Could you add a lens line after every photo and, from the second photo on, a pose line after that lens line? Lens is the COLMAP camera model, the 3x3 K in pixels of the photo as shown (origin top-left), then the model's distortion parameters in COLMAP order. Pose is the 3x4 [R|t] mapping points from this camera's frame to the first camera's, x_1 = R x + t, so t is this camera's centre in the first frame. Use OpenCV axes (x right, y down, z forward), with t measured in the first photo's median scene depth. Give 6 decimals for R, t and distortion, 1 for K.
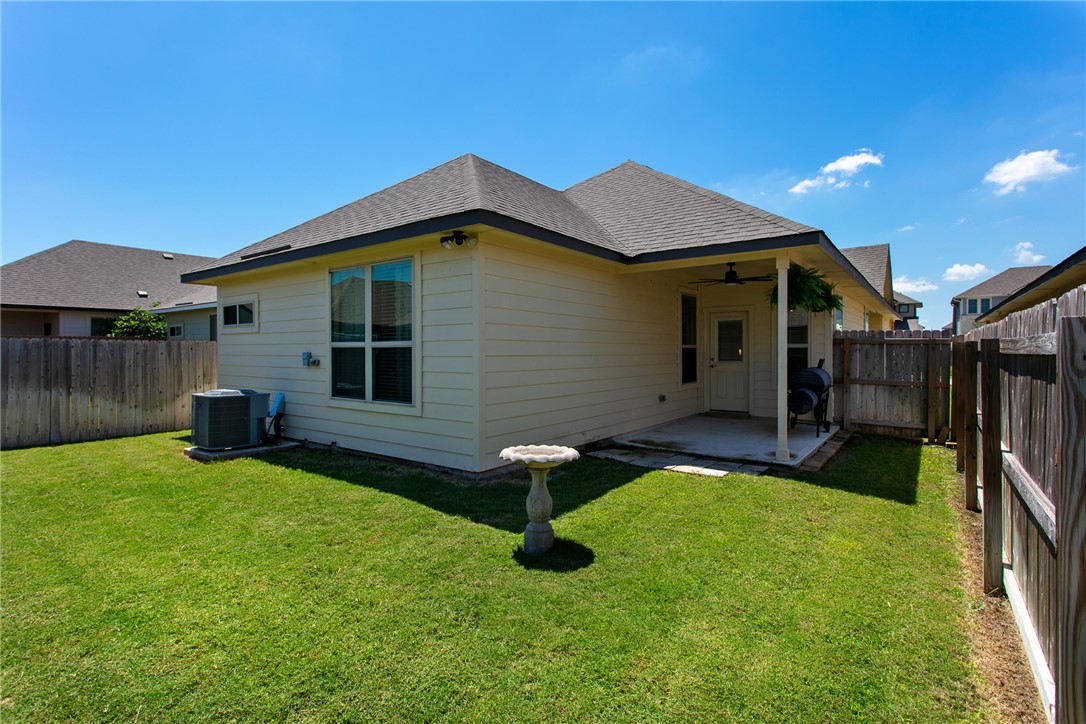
lens RADIAL K [[548.8, 0, 538.8], [0, 548.8, 358.0], [0, 0, 1]] dist [0.004745, 0.000424]
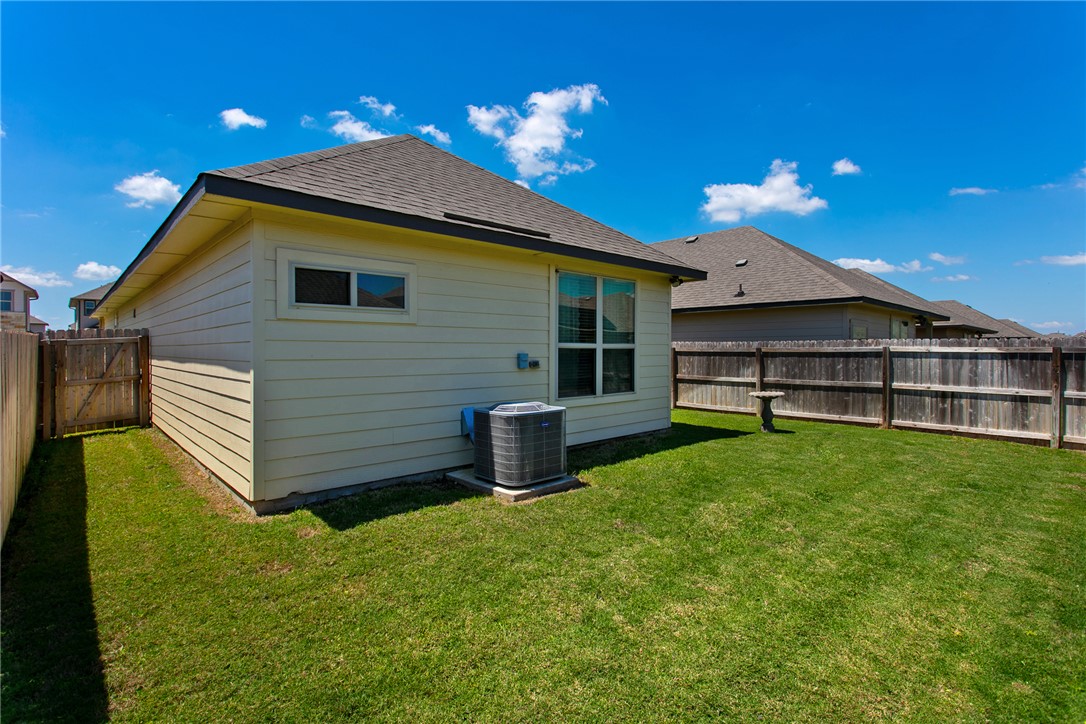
lens RADIAL K [[496.7, 0, 538.2], [0, 496.7, 351.0], [0, 0, 1]] dist [-0.000837, 0.000051]
pose [[0.181639, -0.004686, 0.983354, -1.343477], [0.008051, 0.999962, 0.003278, -0.018433], [-0.983332, 0.007321, 0.181670, 0.931770]]
